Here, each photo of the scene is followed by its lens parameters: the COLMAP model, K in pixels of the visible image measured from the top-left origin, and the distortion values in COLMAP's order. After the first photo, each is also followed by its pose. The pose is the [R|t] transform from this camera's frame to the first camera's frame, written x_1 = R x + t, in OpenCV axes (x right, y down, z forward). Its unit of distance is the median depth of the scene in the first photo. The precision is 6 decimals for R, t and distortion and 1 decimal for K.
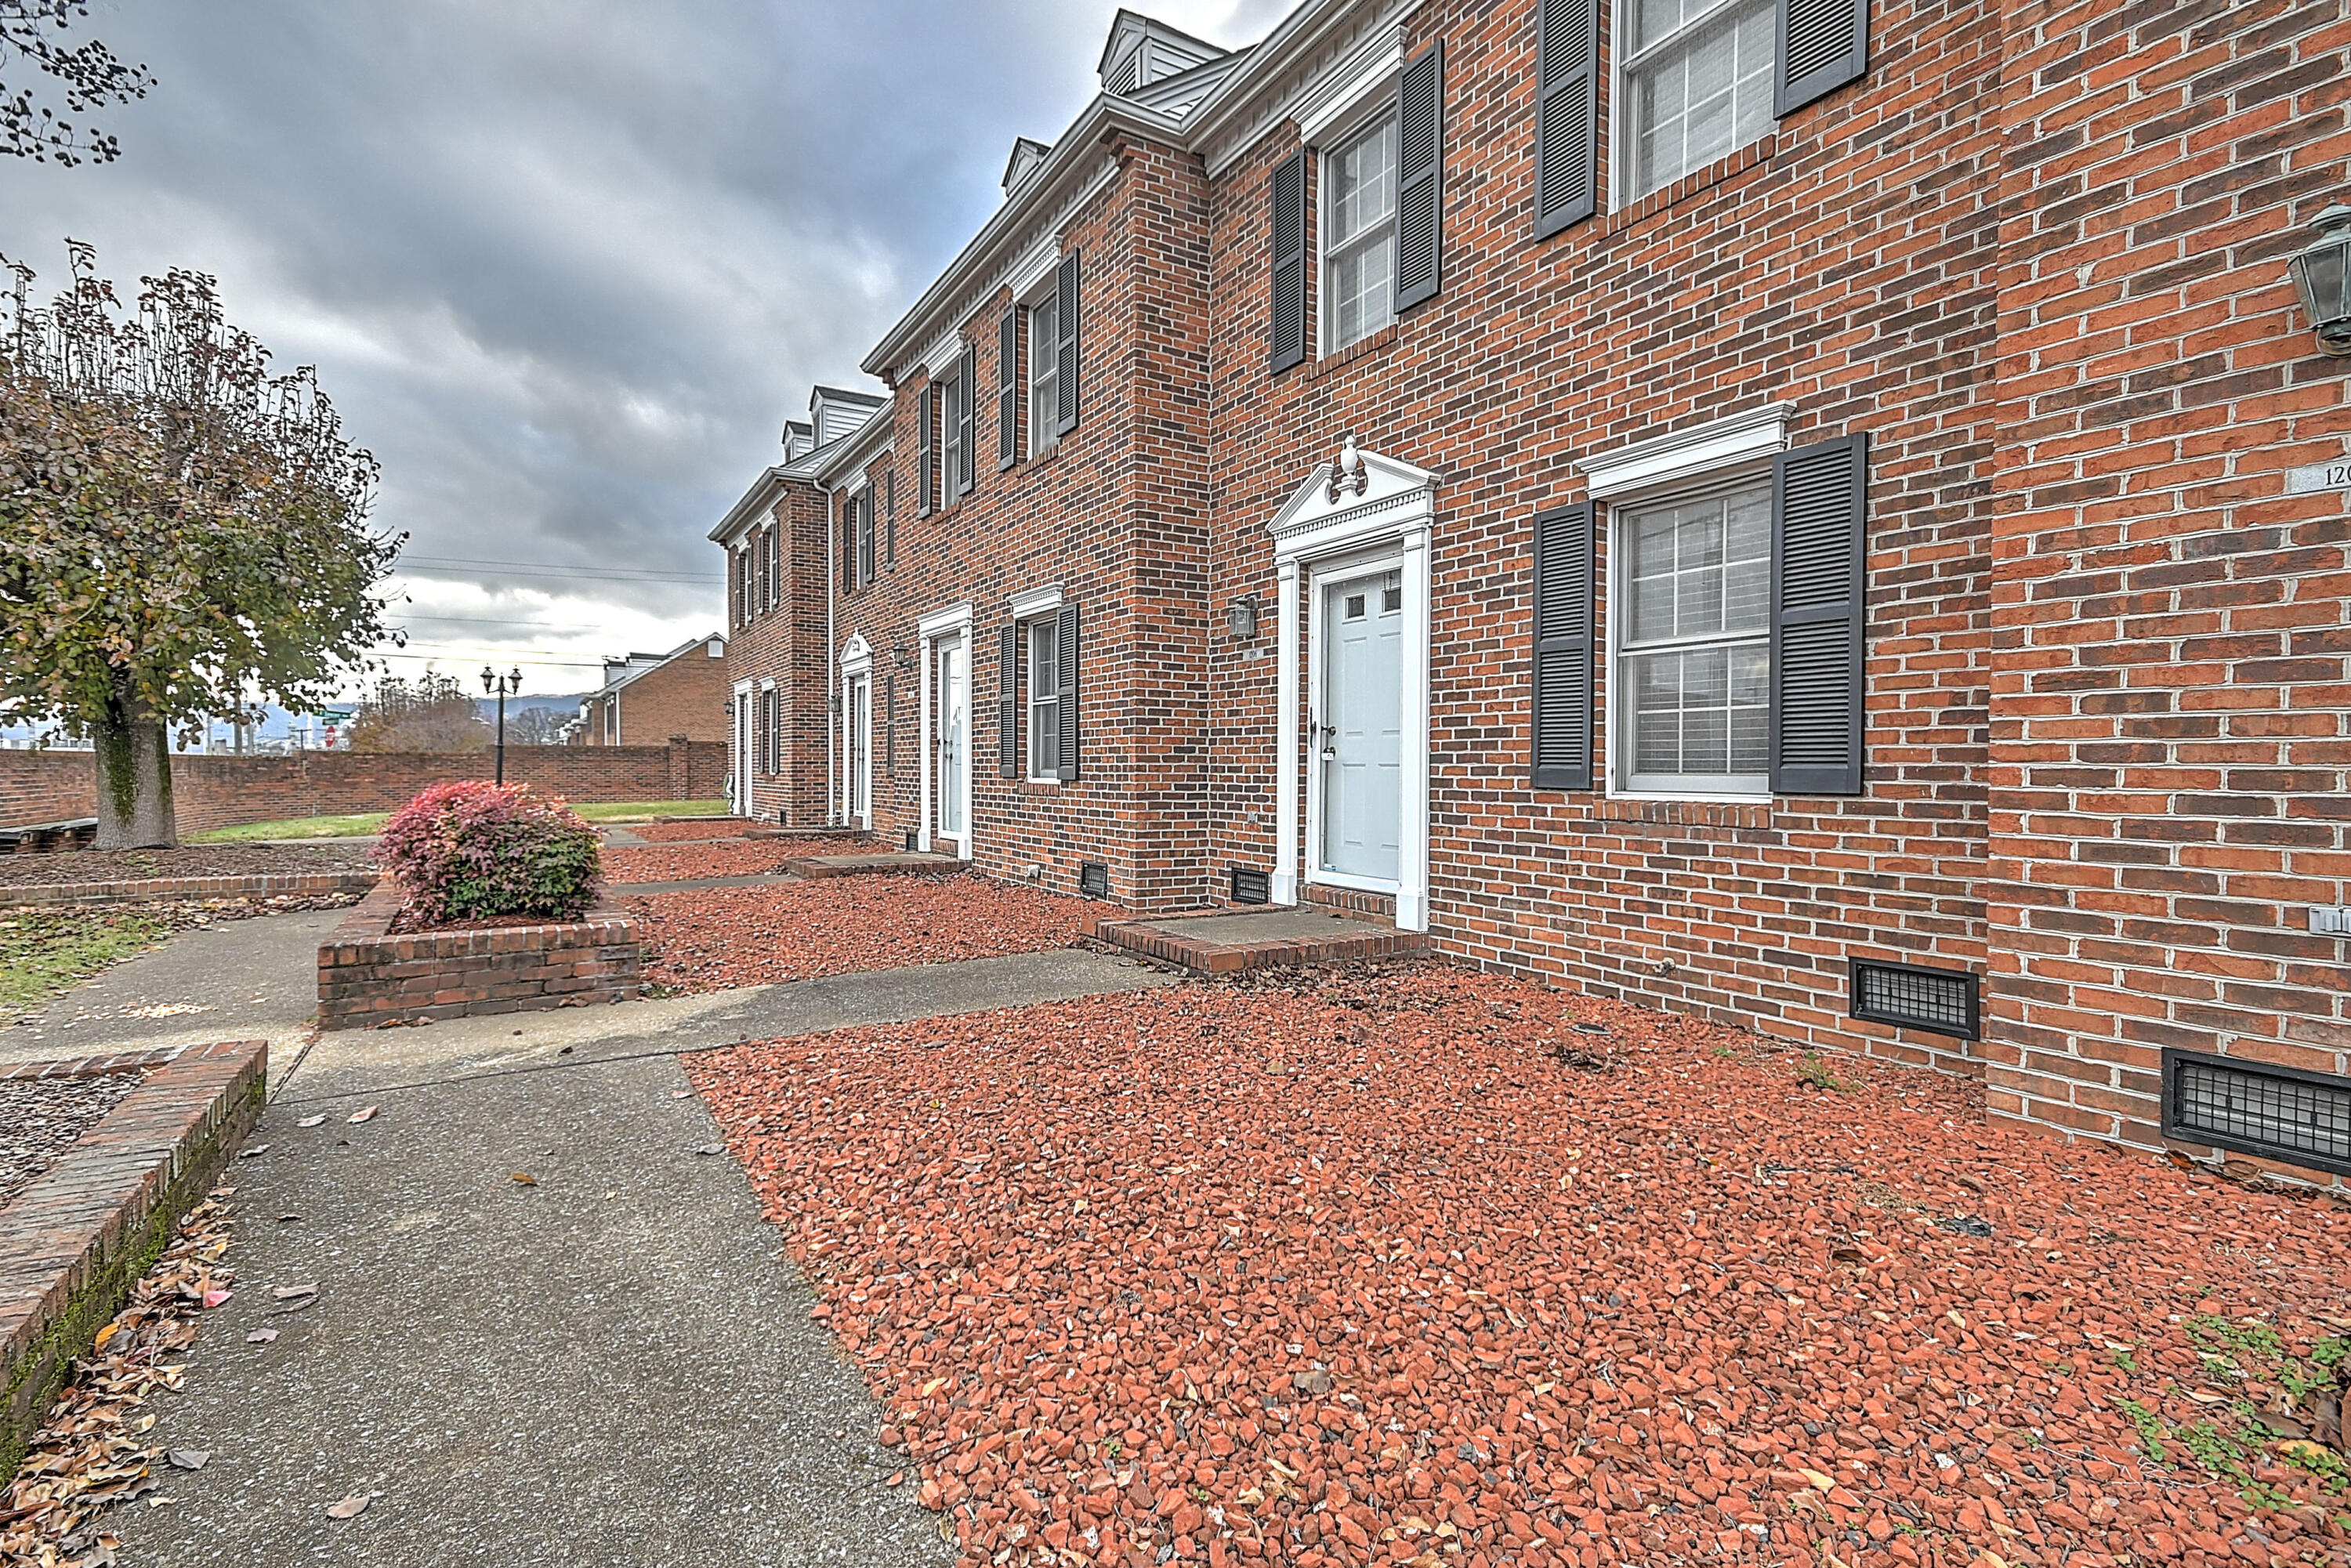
lens RADIAL K [[1180.6, 0, 1214.4], [0, 1180.6, 778.5], [0, 0, 1]] dist [0.016695, 0.001489]
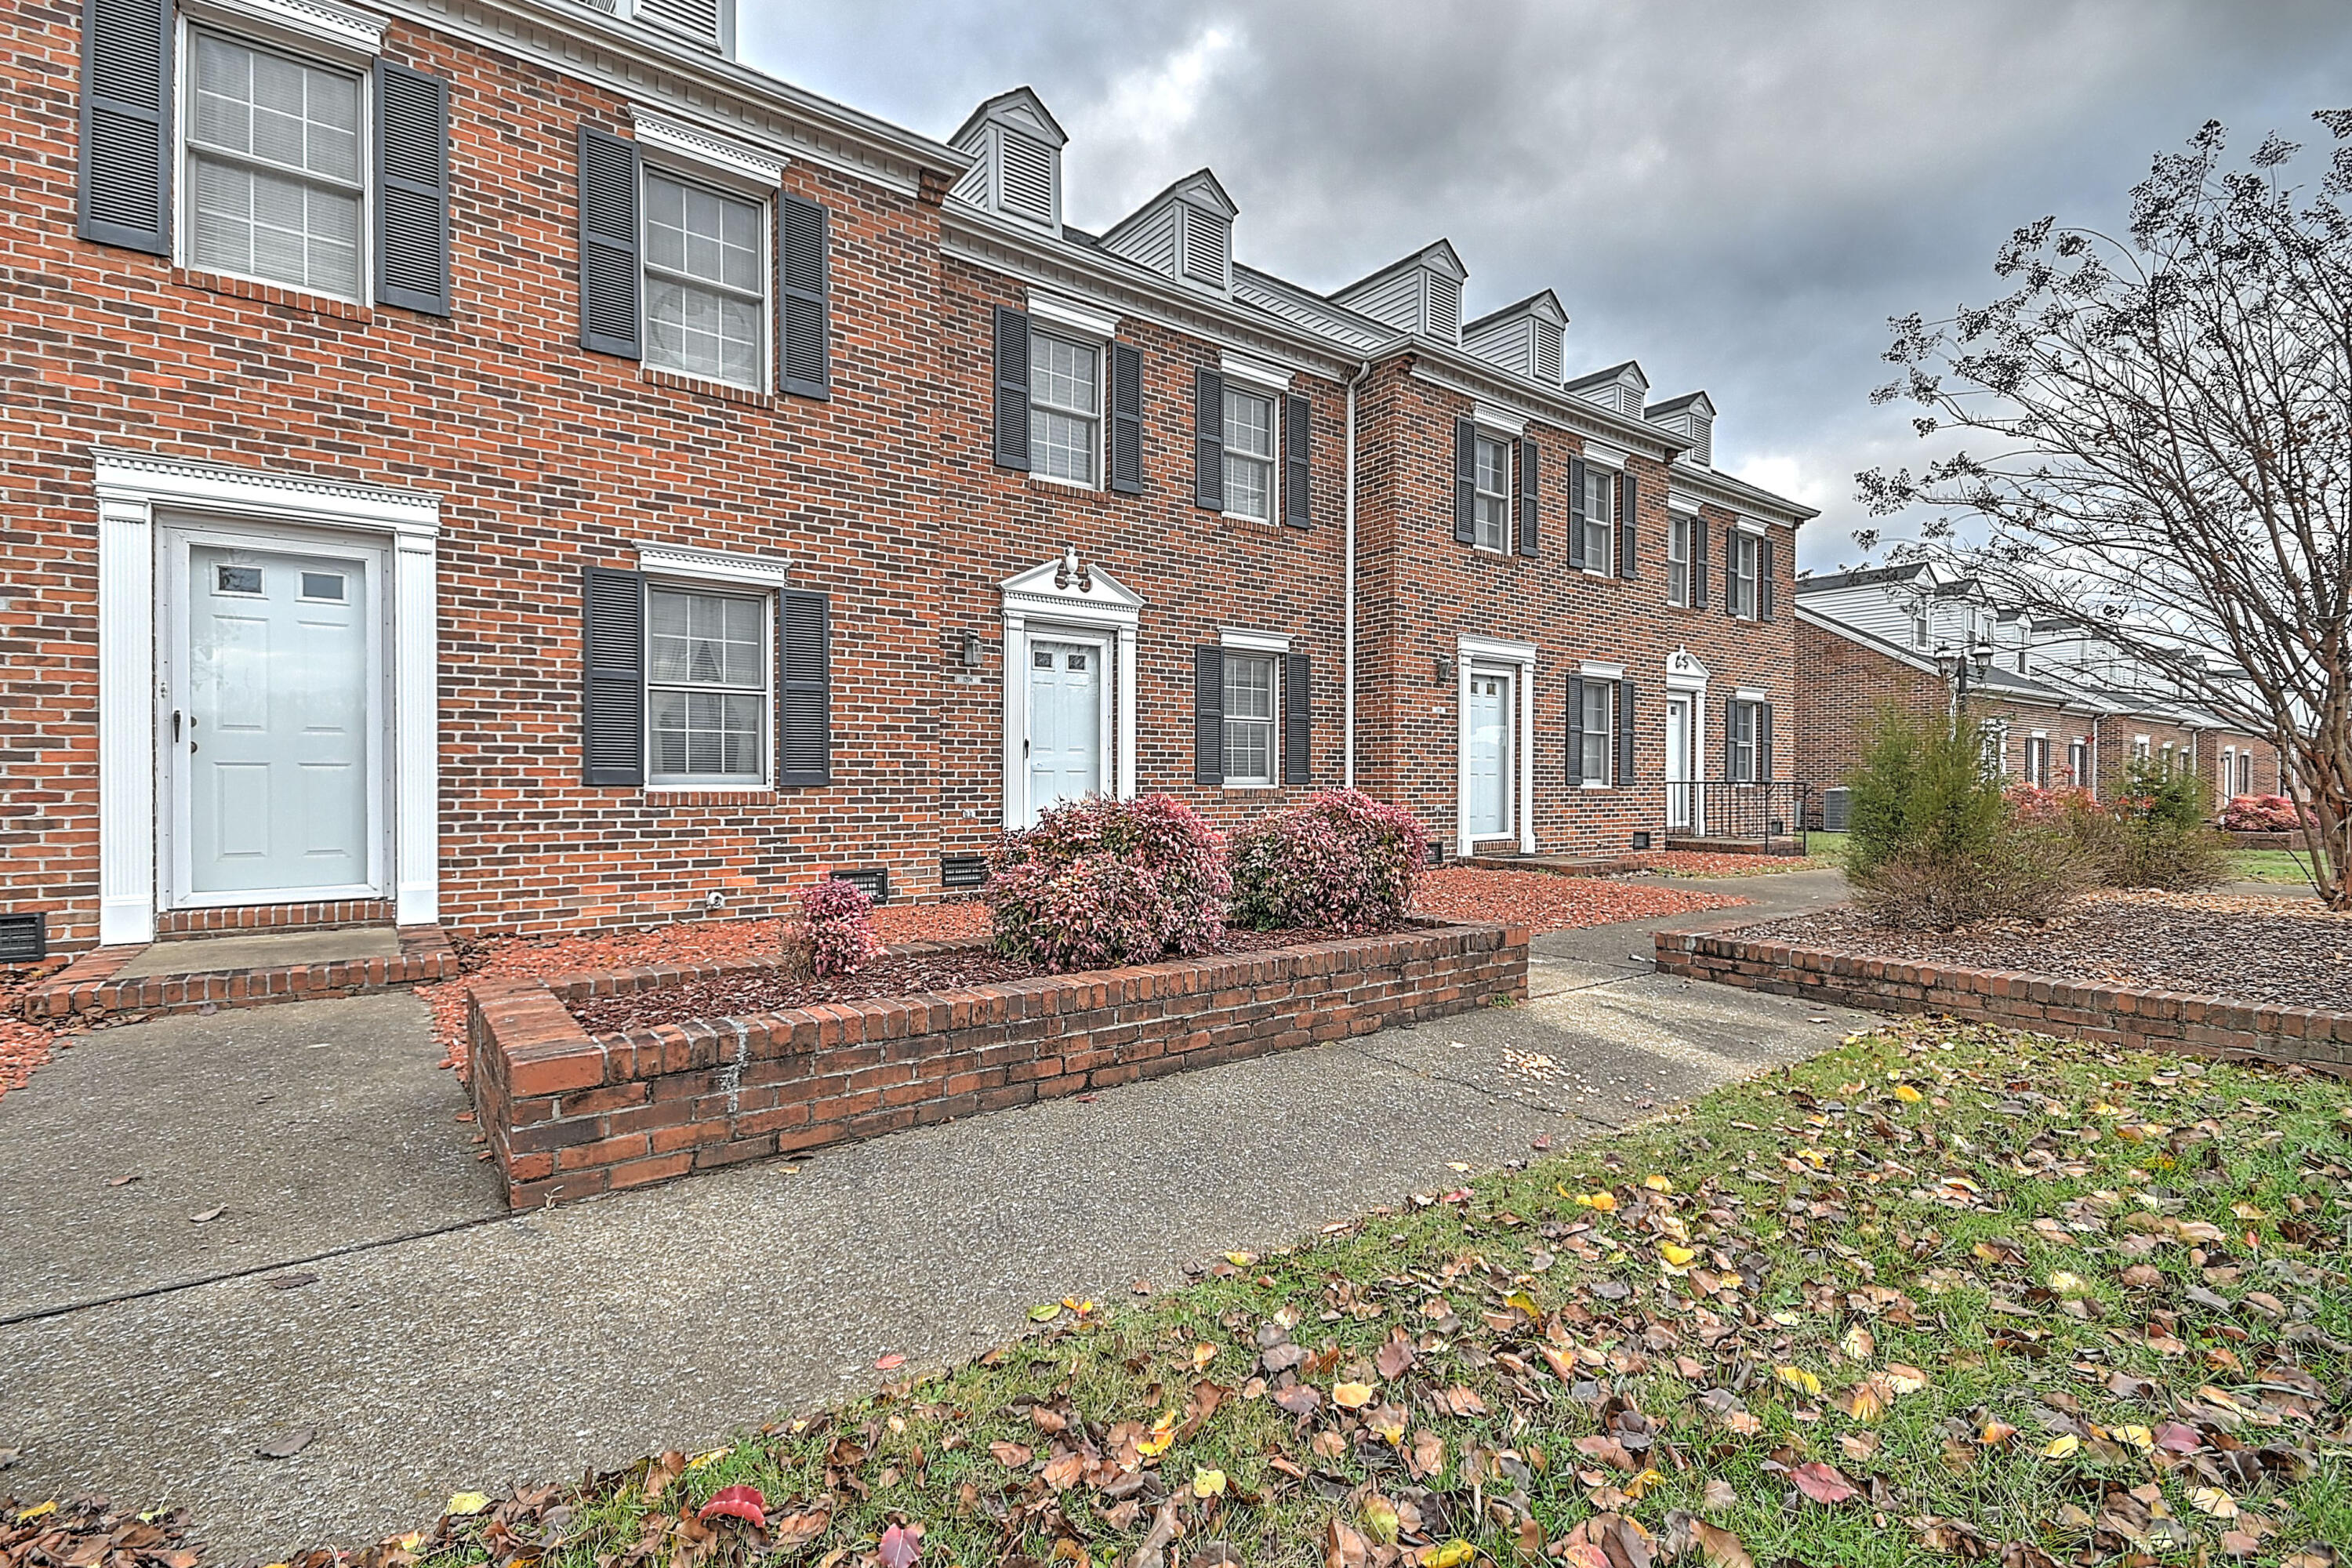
lens RADIAL K [[1040.5, 0, 1182.4], [0, 1040.5, 787.0], [0, 0, 1]] dist [0.014738, -0.006555]
pose [[-0.136165, -0.010762, 0.990628, -1.465097], [0.007720, 0.999899, 0.011924, -0.007936], [-0.990656, 0.009271, -0.136068, 1.284930]]
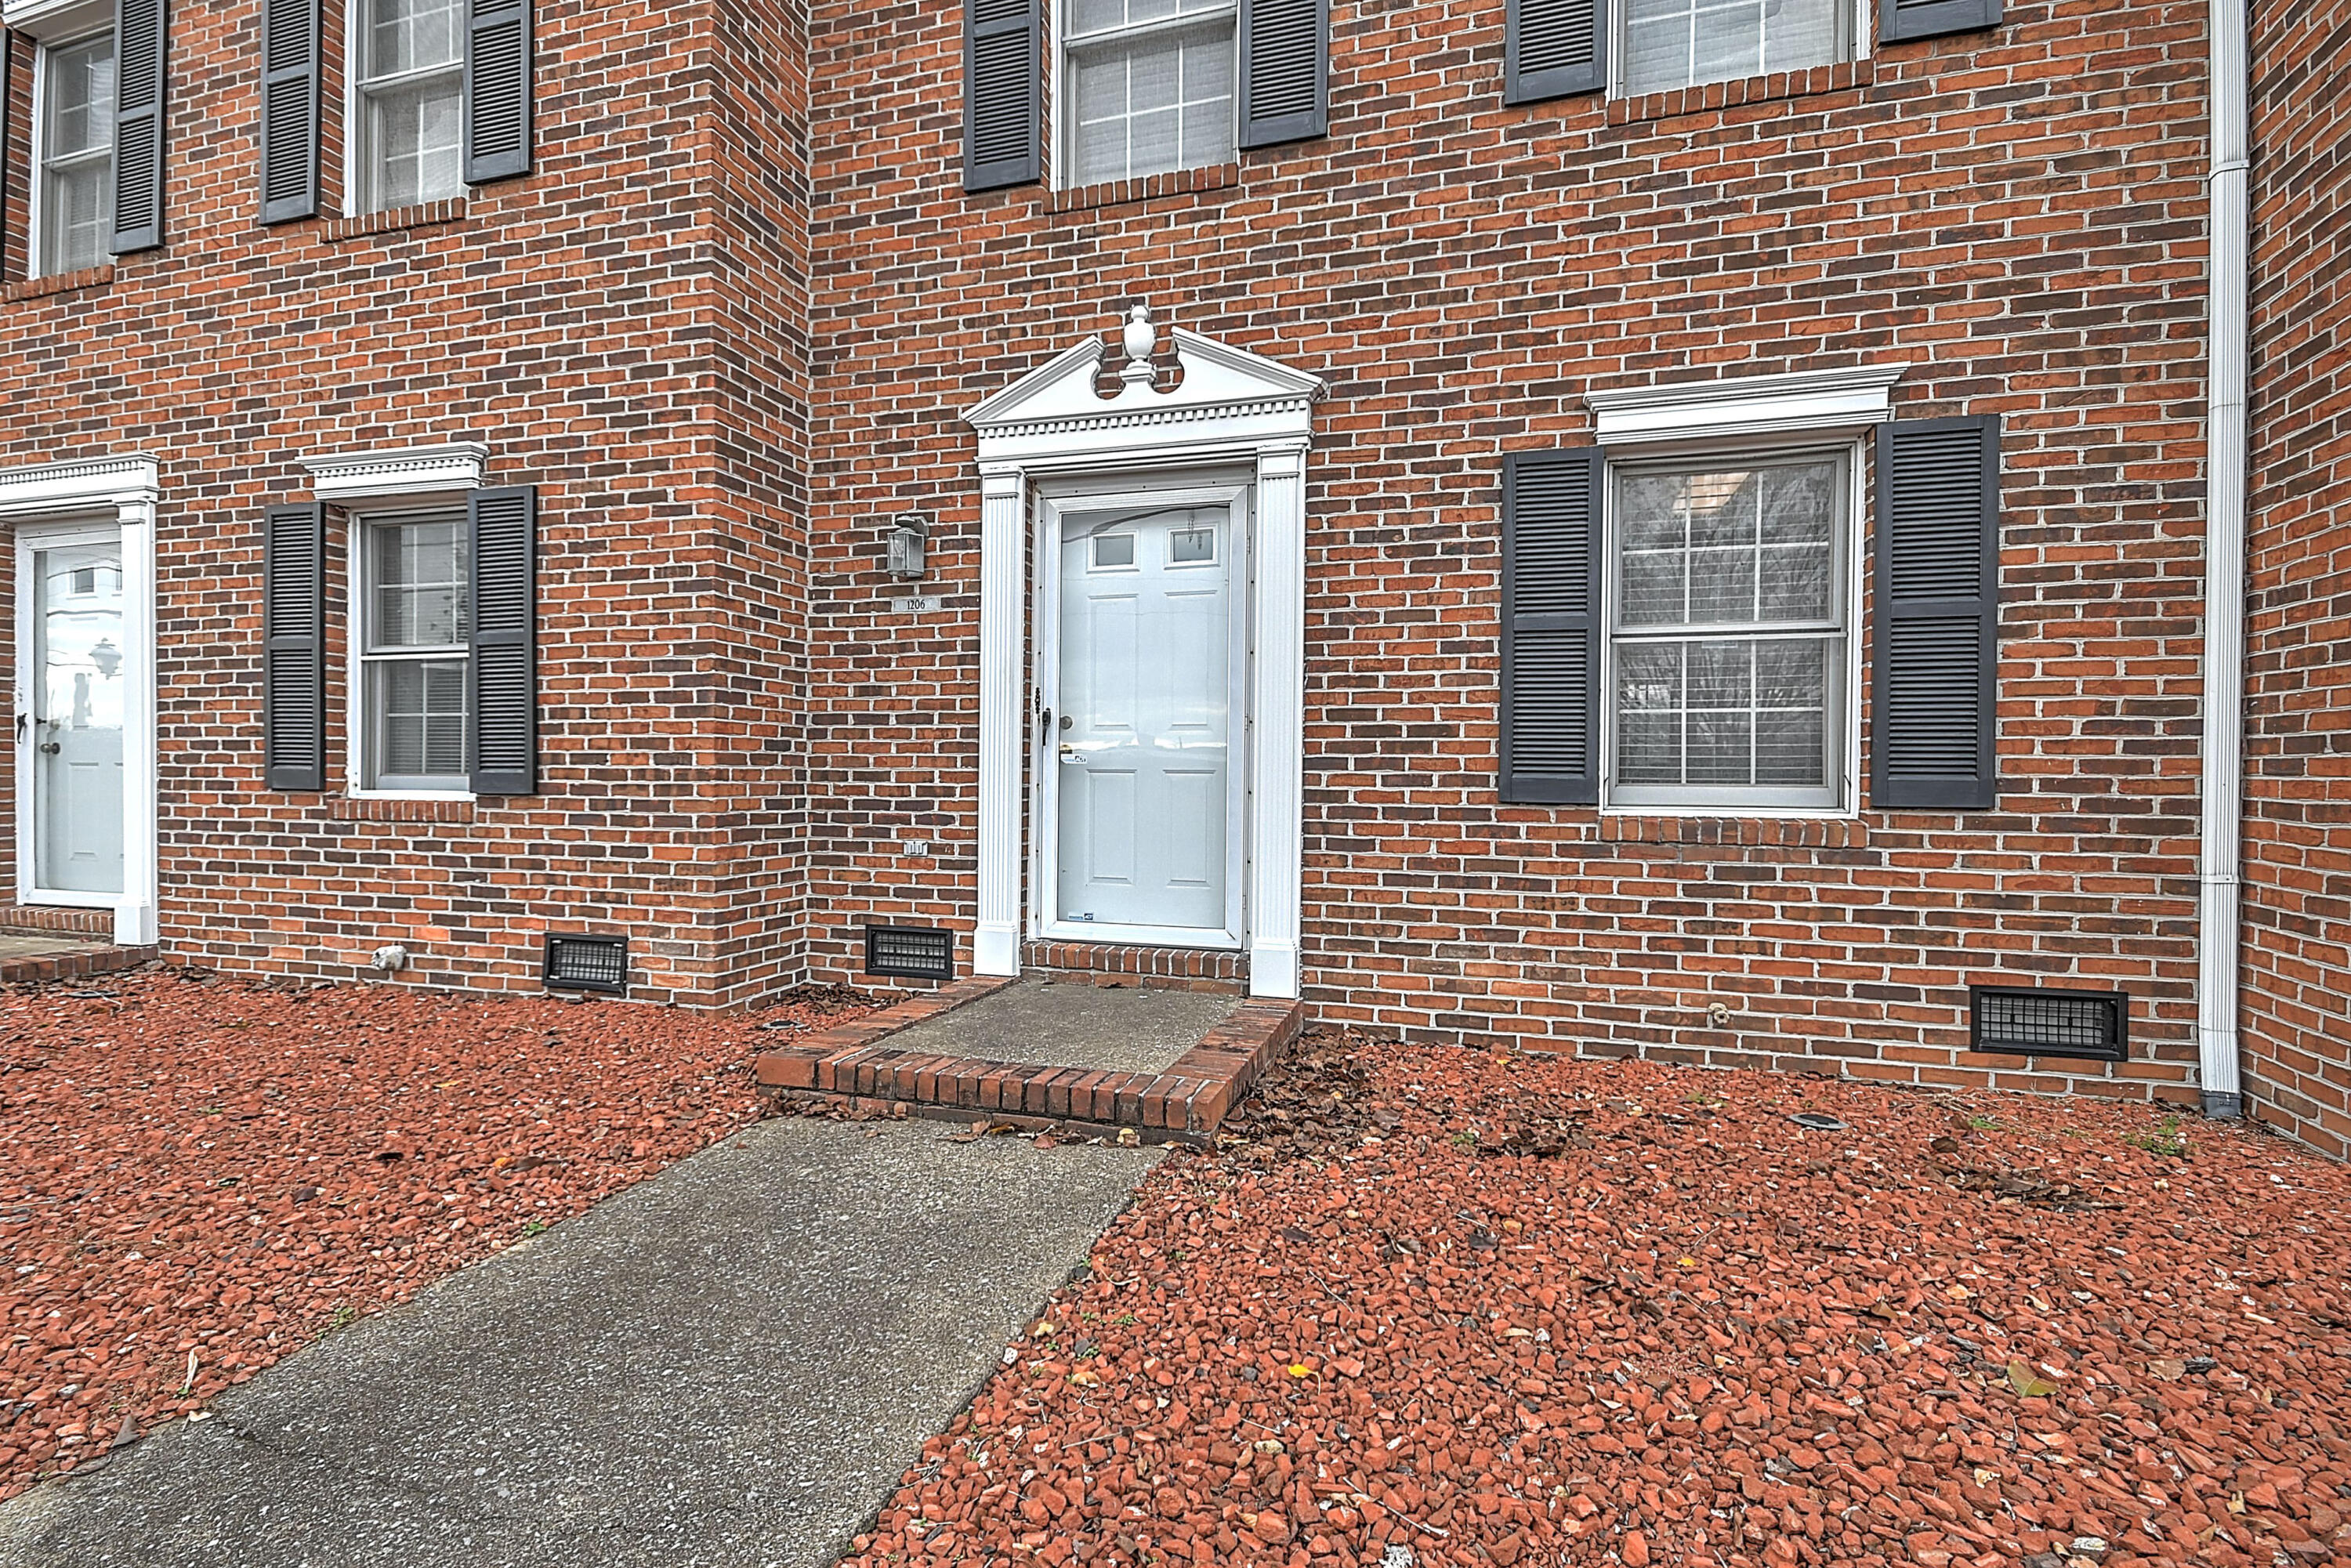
lens RADIAL K [[1040.0, 0, 1099.4], [0, 1040.0, 783.9], [0, 0, 1]] dist [0.014738, -0.006555]
pose [[0.734084, -0.006310, 0.679029, -0.404268], [0.002481, 0.999975, 0.006610, -0.009942], [-0.679054, -0.003167, 0.734081, 0.686474]]
